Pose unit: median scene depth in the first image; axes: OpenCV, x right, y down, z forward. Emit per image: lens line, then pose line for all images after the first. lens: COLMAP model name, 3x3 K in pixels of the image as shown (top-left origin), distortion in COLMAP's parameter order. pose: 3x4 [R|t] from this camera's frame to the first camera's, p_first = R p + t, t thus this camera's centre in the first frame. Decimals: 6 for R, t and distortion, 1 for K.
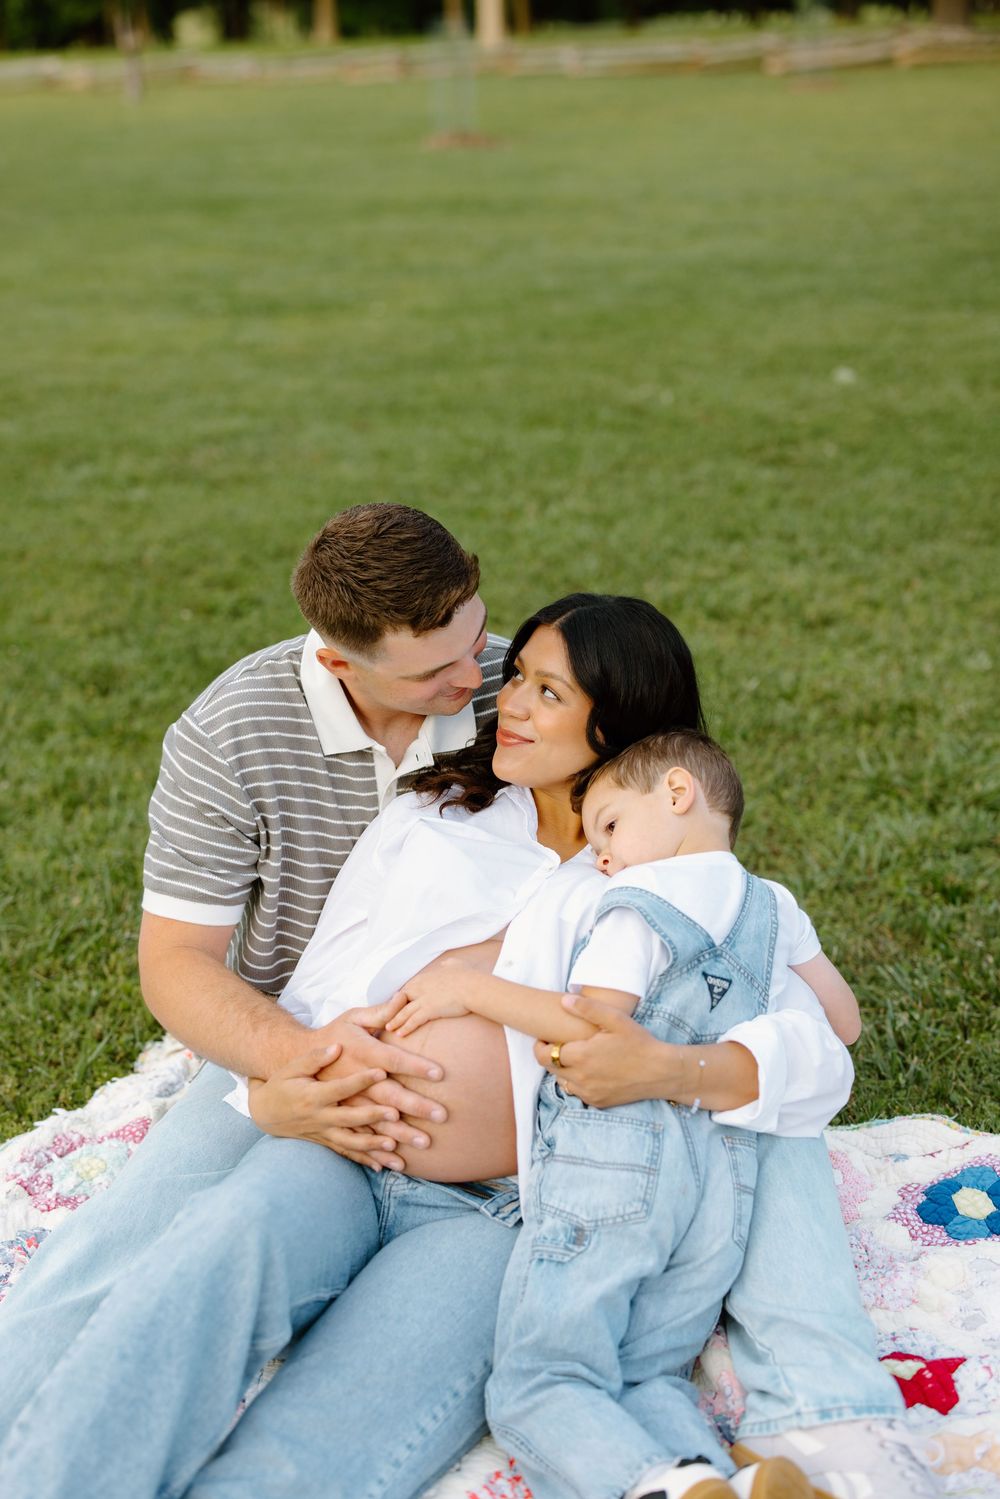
lens RADIAL K [[2136.6, 0, 500.0], [0, 2136.6, 749.5], [0, 0, 1]] dist [0.413388, -0.001357]
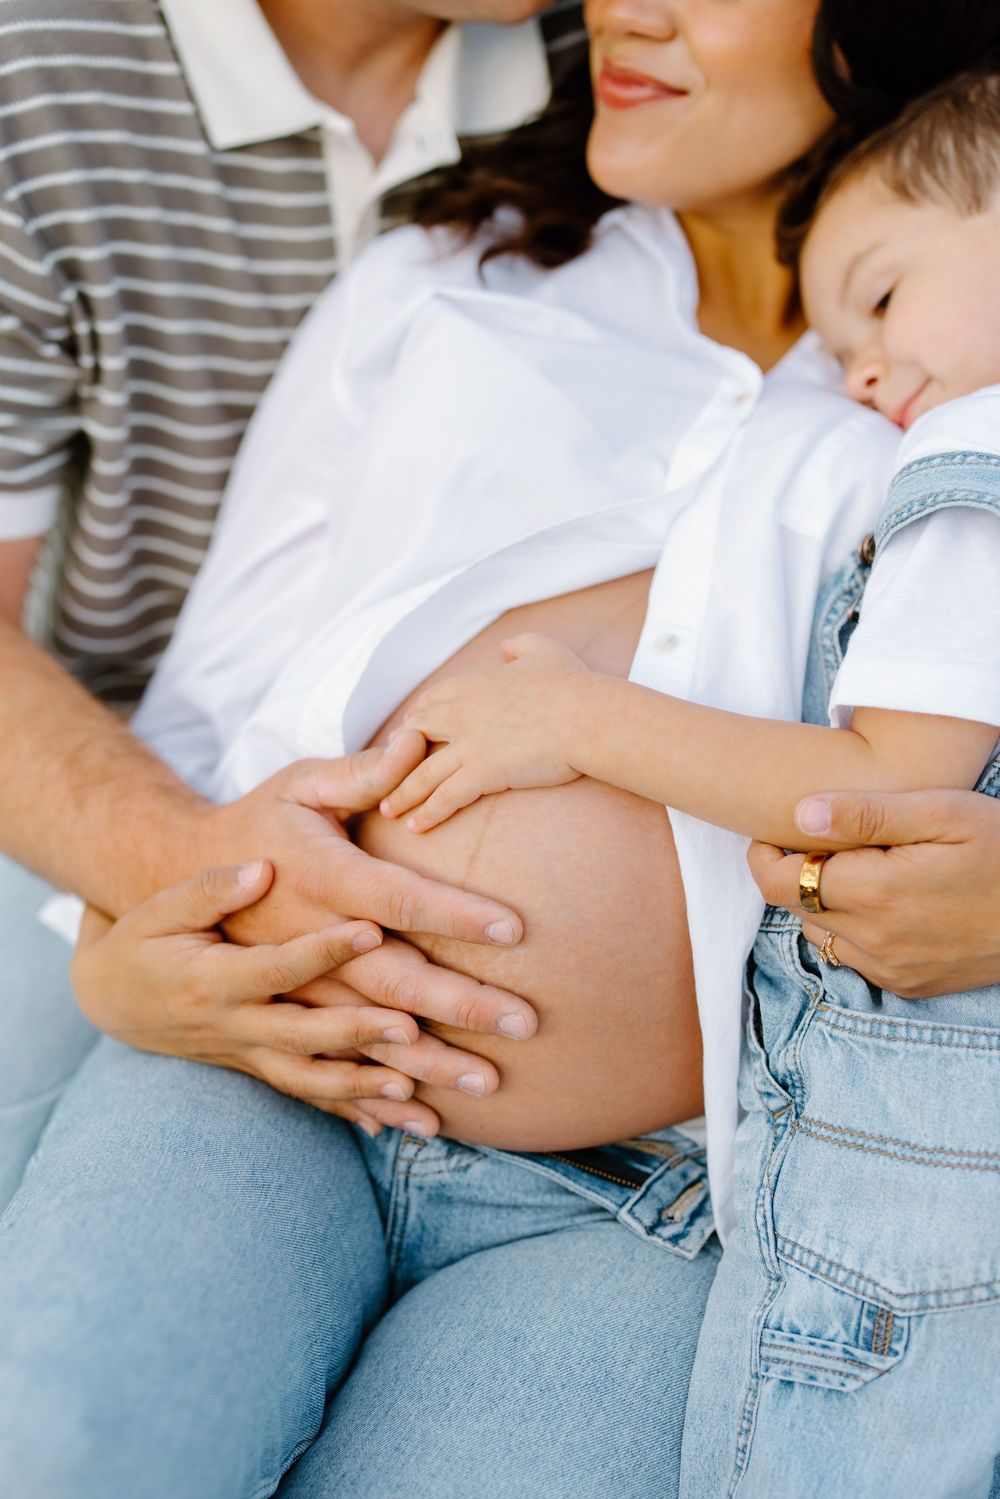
lens RADIAL K [[2087.4, 0, 500.0], [0, 2087.4, 749.5], [0, 0, 1]] dist [-0.034091, 0.022707]
pose [[0.999525, -0.029492, 0.008969, -0.033226], [0.026196, 0.966018, 0.257144, 0.015749], [-0.016248, -0.256787, 0.966332, 0.619417]]
